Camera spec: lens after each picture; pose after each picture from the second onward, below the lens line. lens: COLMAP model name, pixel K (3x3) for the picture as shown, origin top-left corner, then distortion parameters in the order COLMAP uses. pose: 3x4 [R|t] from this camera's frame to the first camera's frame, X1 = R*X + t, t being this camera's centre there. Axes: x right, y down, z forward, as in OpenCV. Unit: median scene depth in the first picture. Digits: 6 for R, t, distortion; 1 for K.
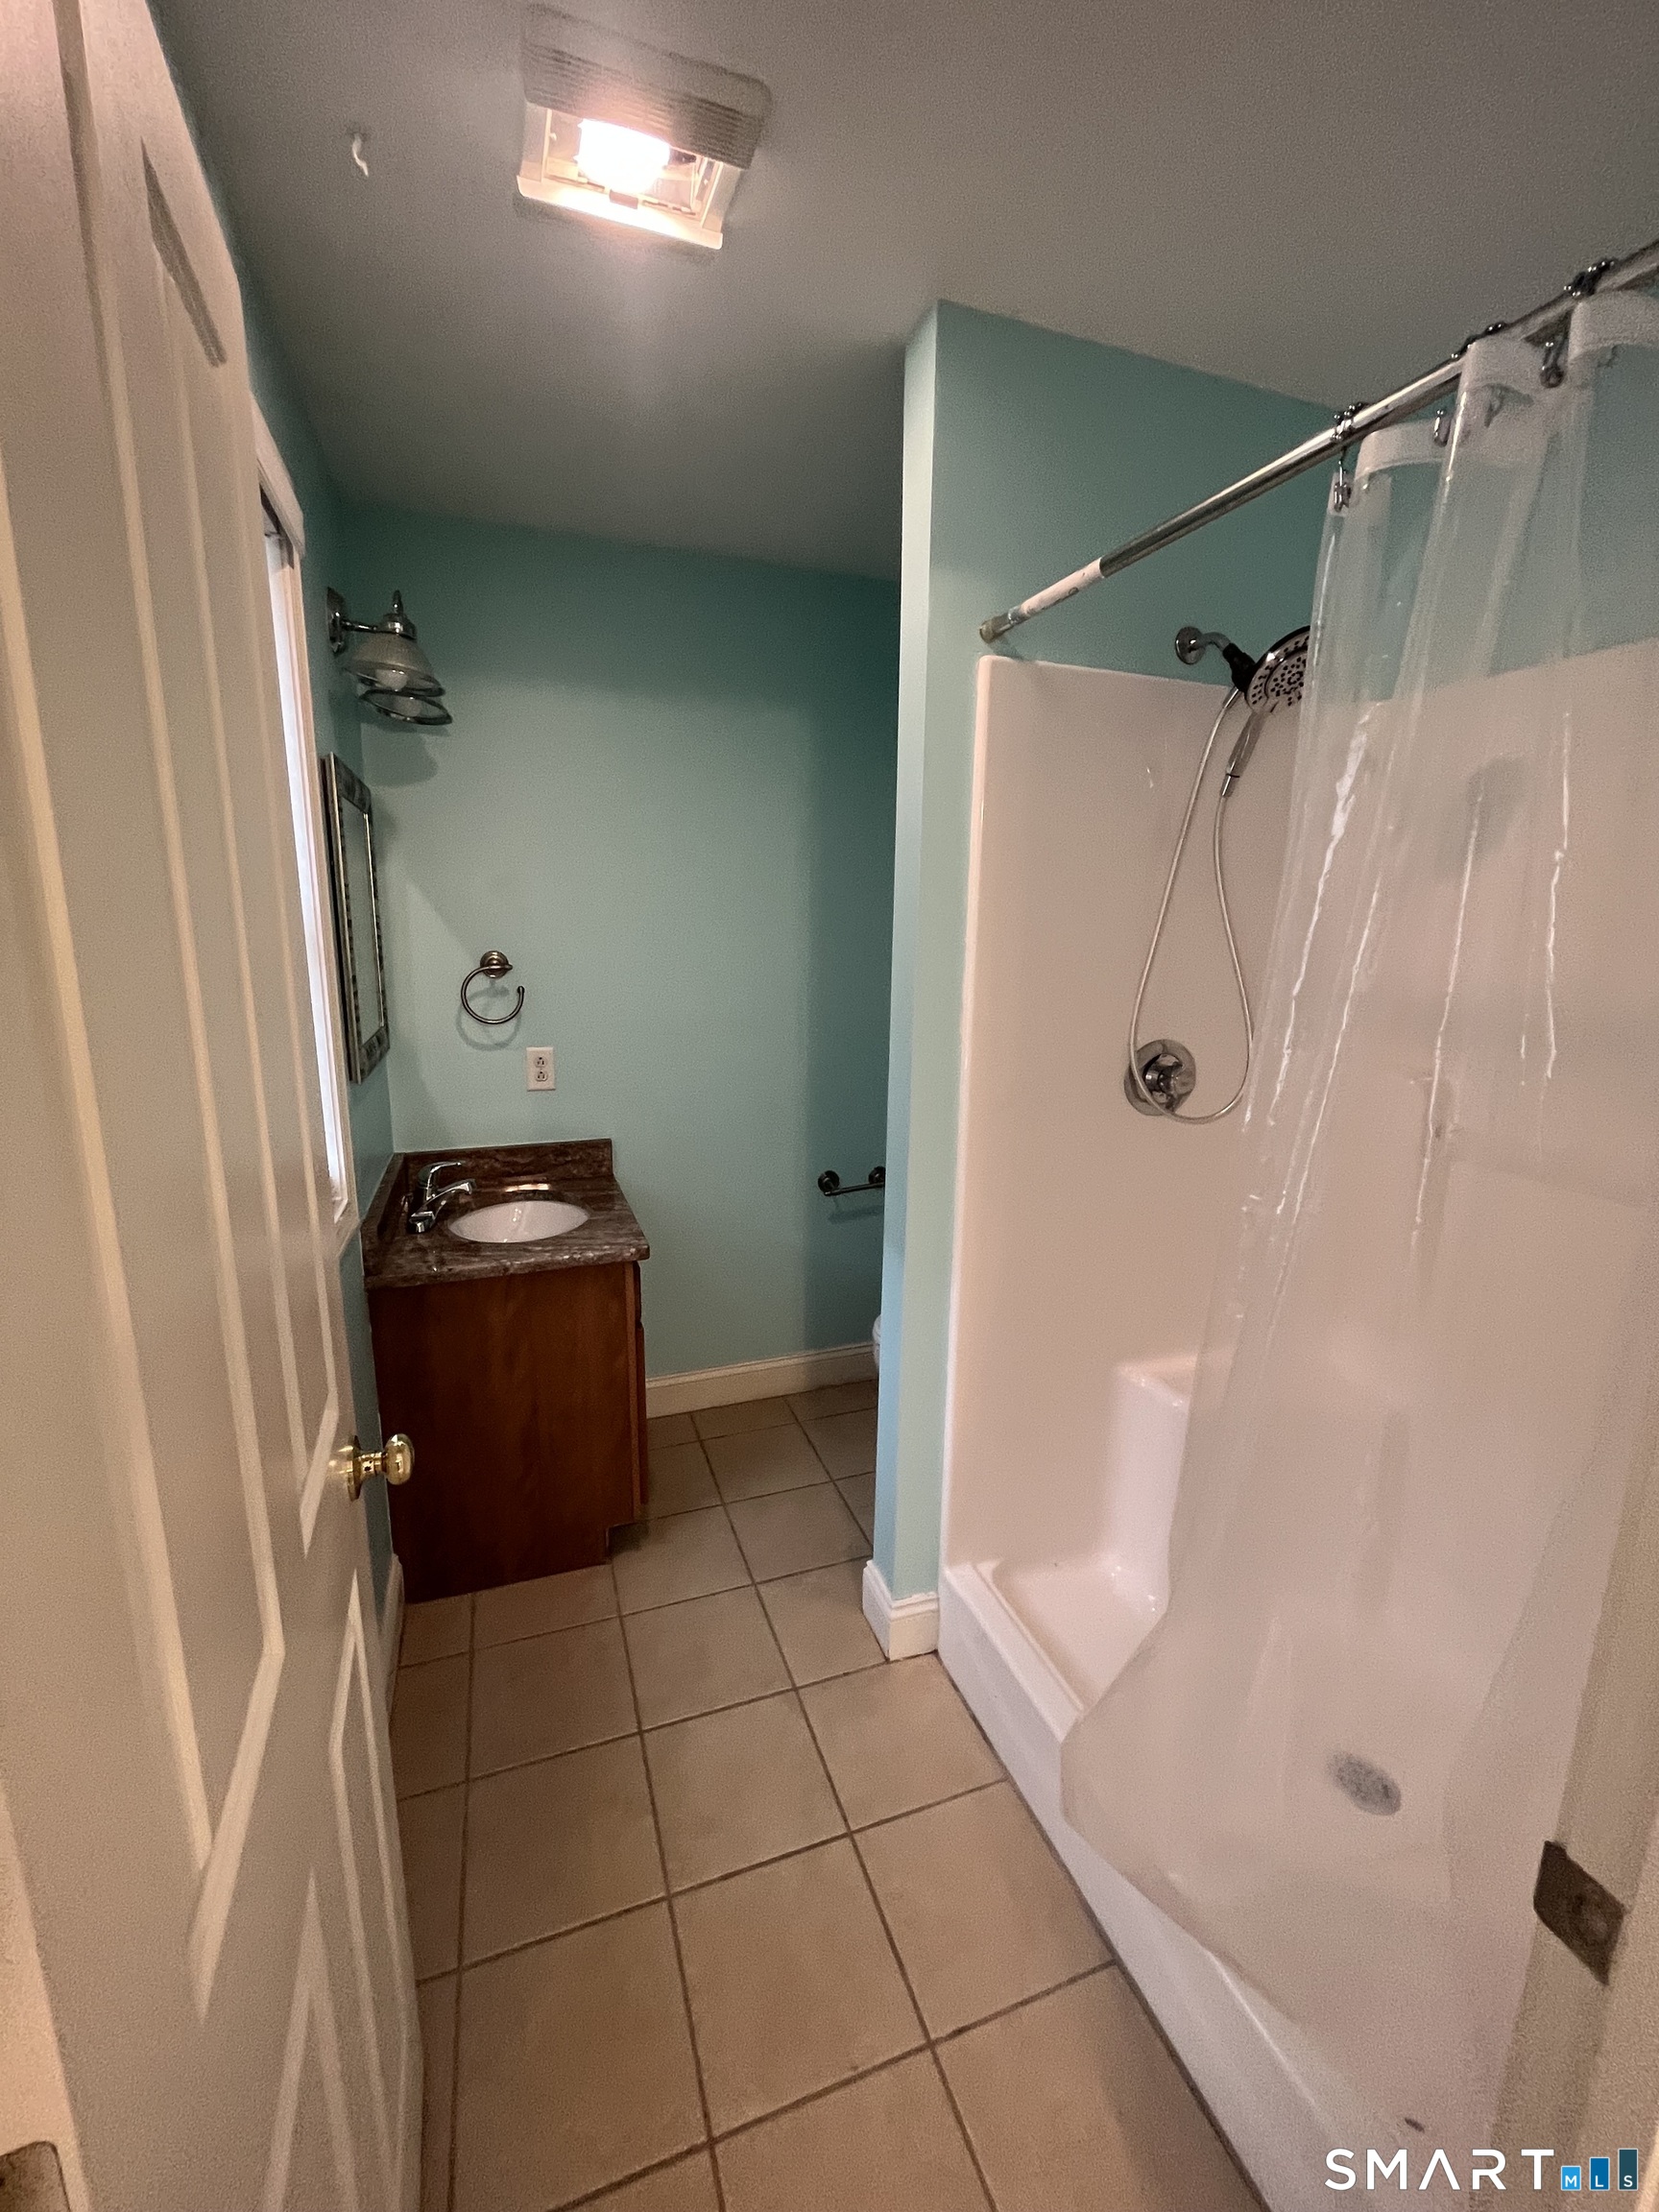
lens RADIAL K [[888.4, 0, 829.5], [0, 888.4, 1106.0], [0, 0, 1]] dist [-0.001067, -0.001018]
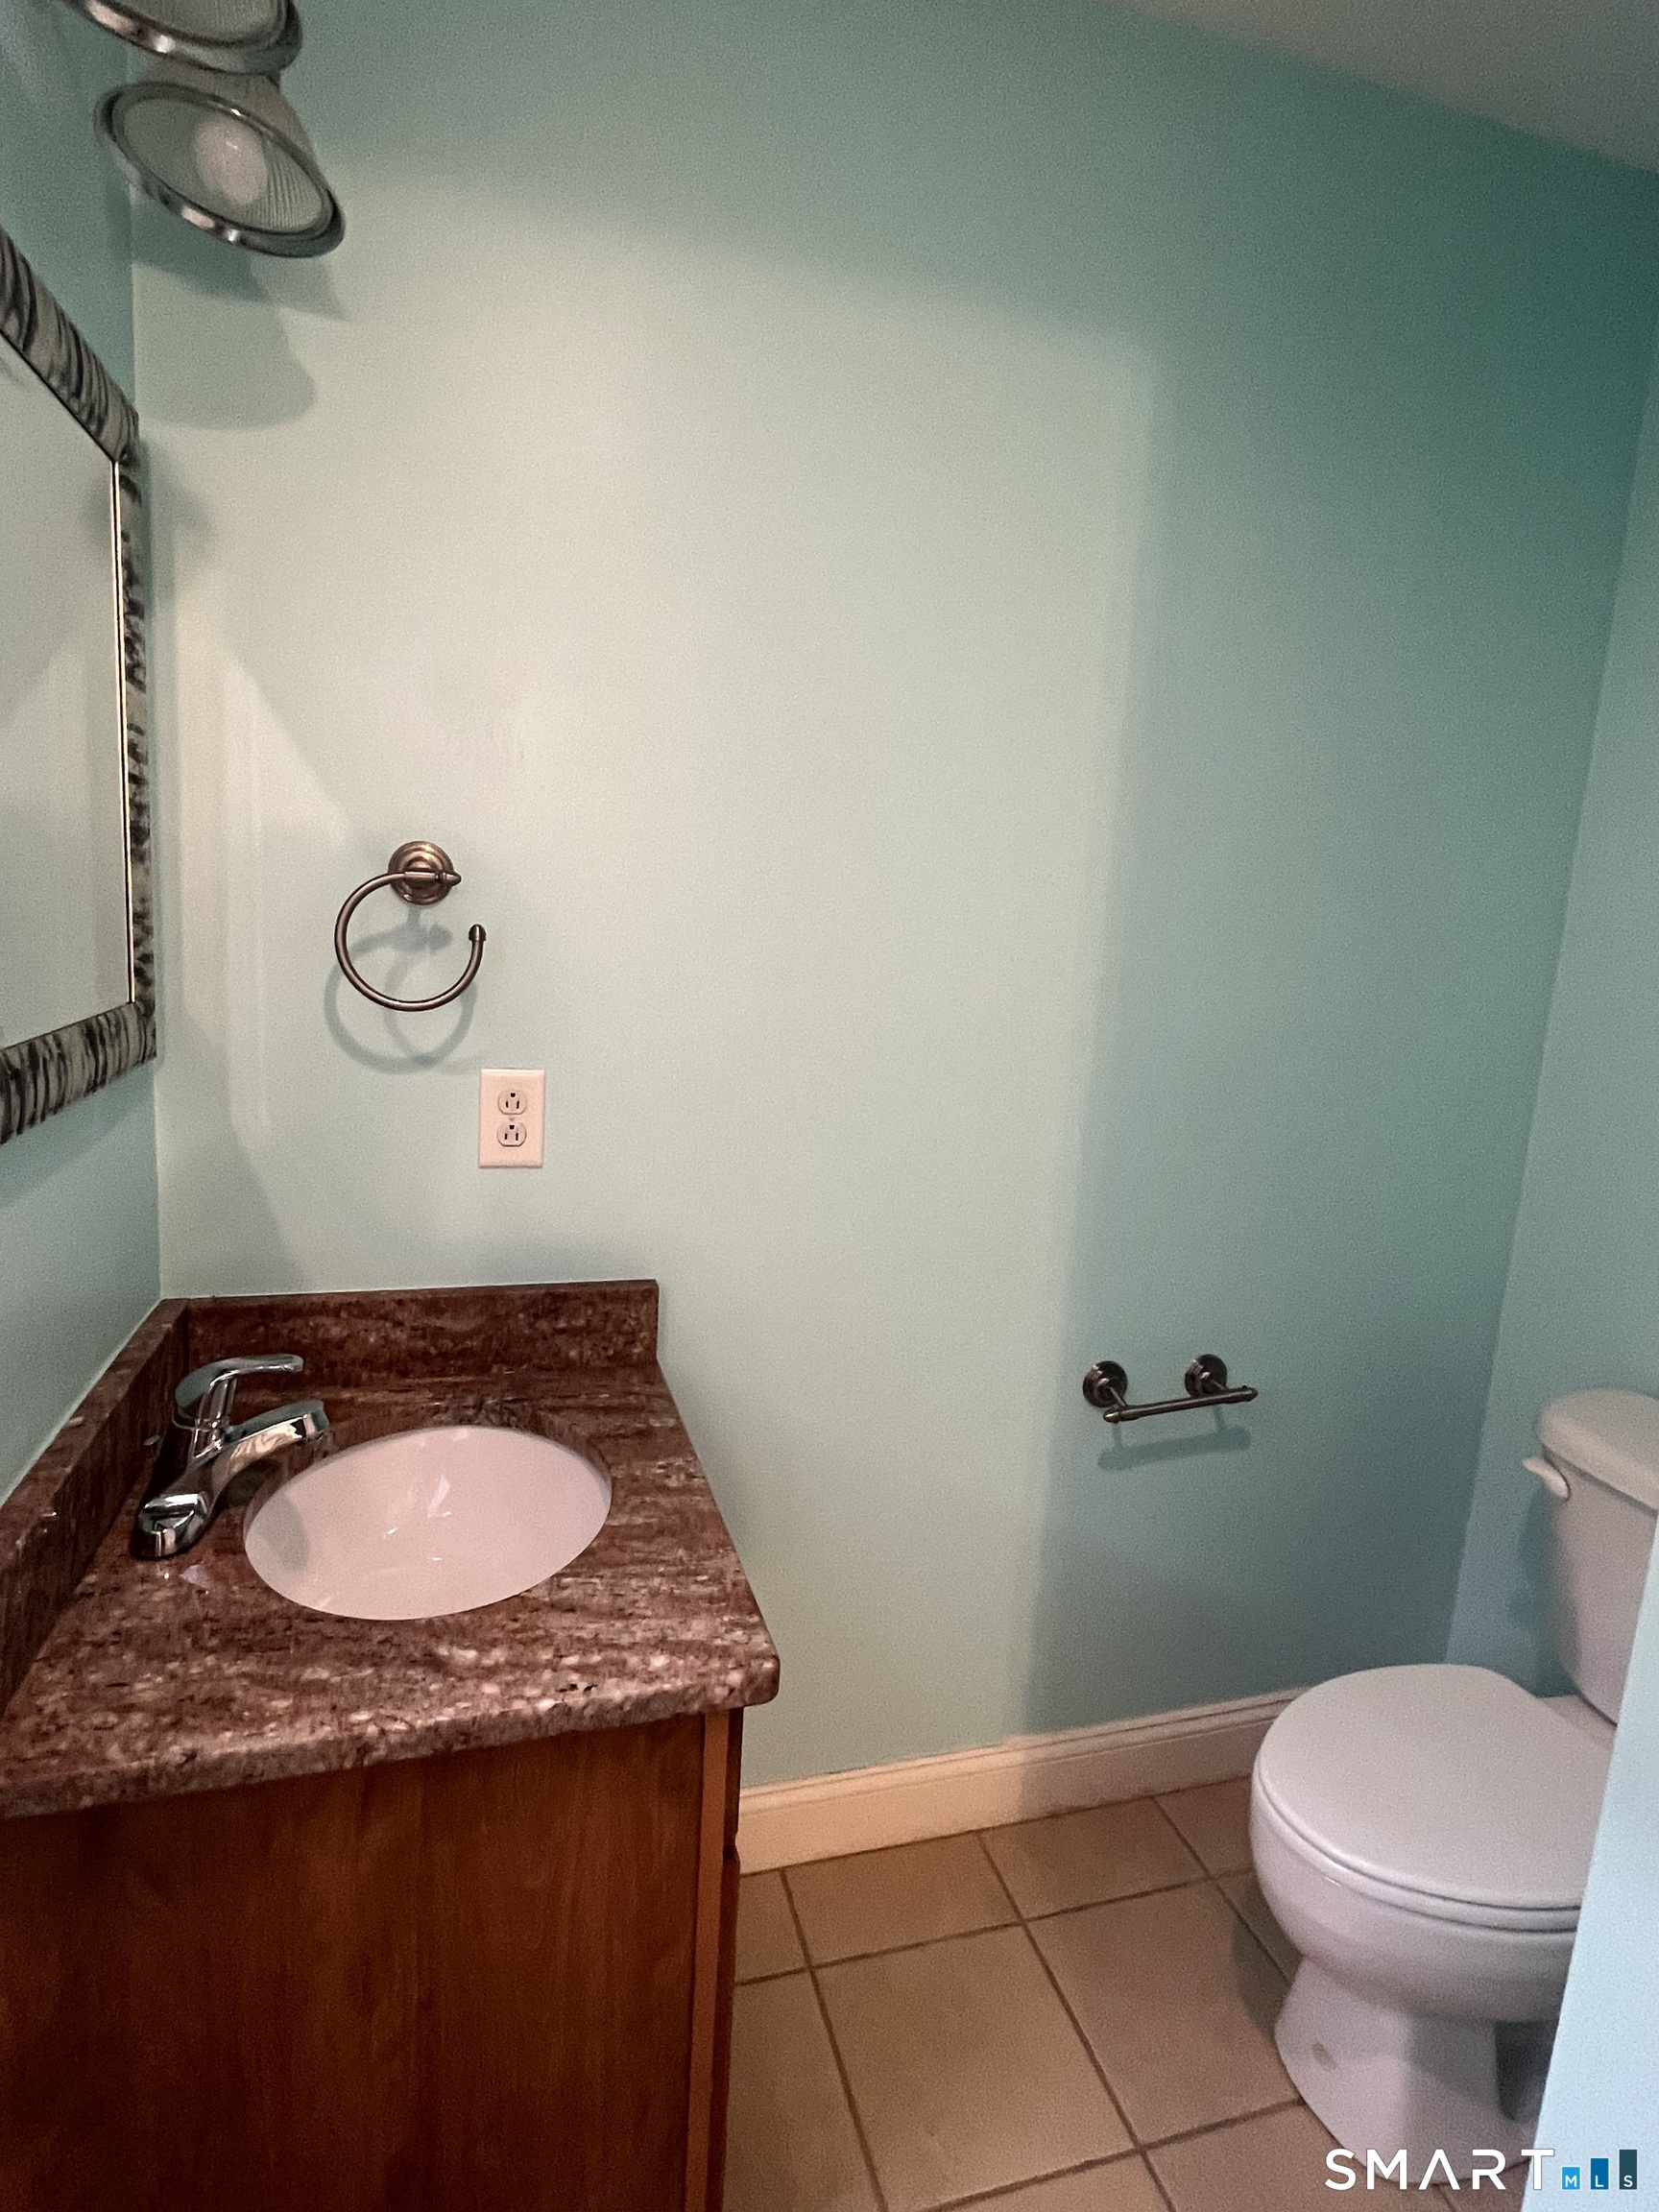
lens RADIAL K [[1148.3, 0, 829.5], [0, 1148.3, 1106.0], [0, 0, 1]] dist [0.004718, 0.000536]
pose [[0.997236, 0.055981, -0.048854, -0.175882], [-0.057244, 0.998051, -0.024843, -0.053026], [0.047368, 0.027571, 0.998497, 0.549466]]
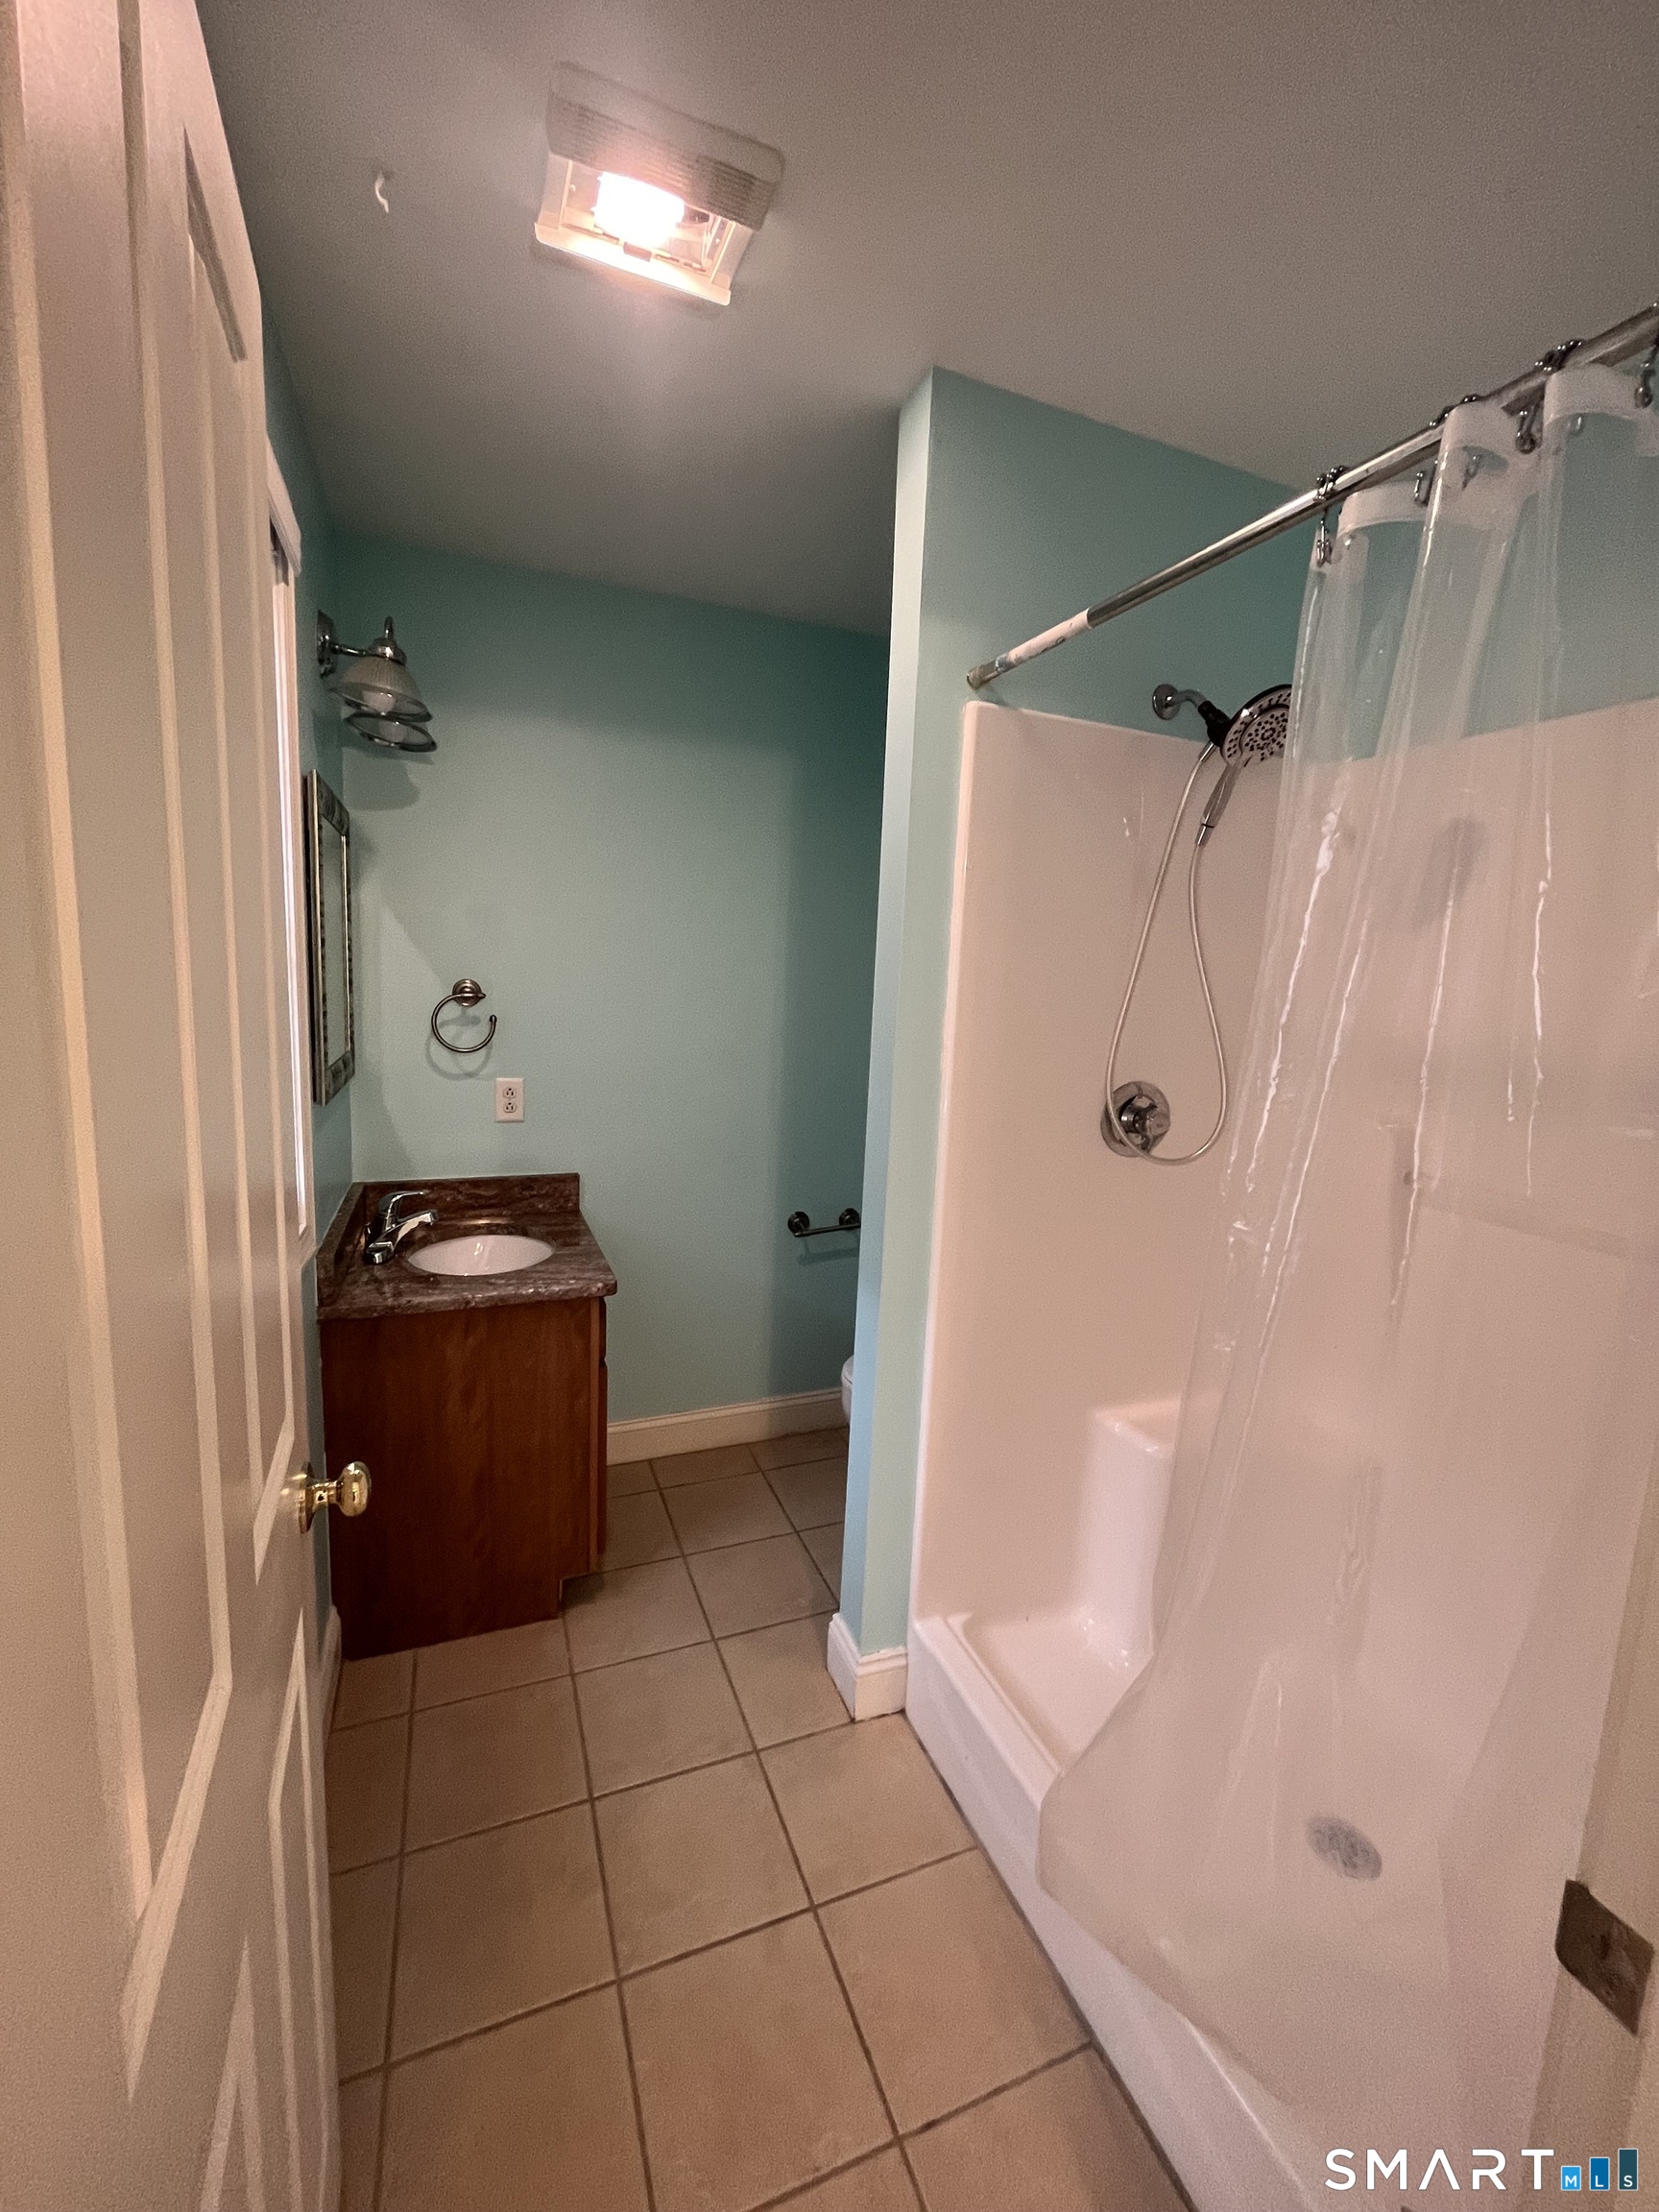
lens RADIAL K [[888.4, 0, 829.5], [0, 888.4, 1106.0], [0, 0, 1]] dist [-0.001067, -0.001018]
pose [[0.998858, 0.024639, 0.040940, -0.014746], [-0.022246, 0.998074, -0.057917, 0.017382], [-0.042288, 0.056940, 0.997482, 0.007094]]
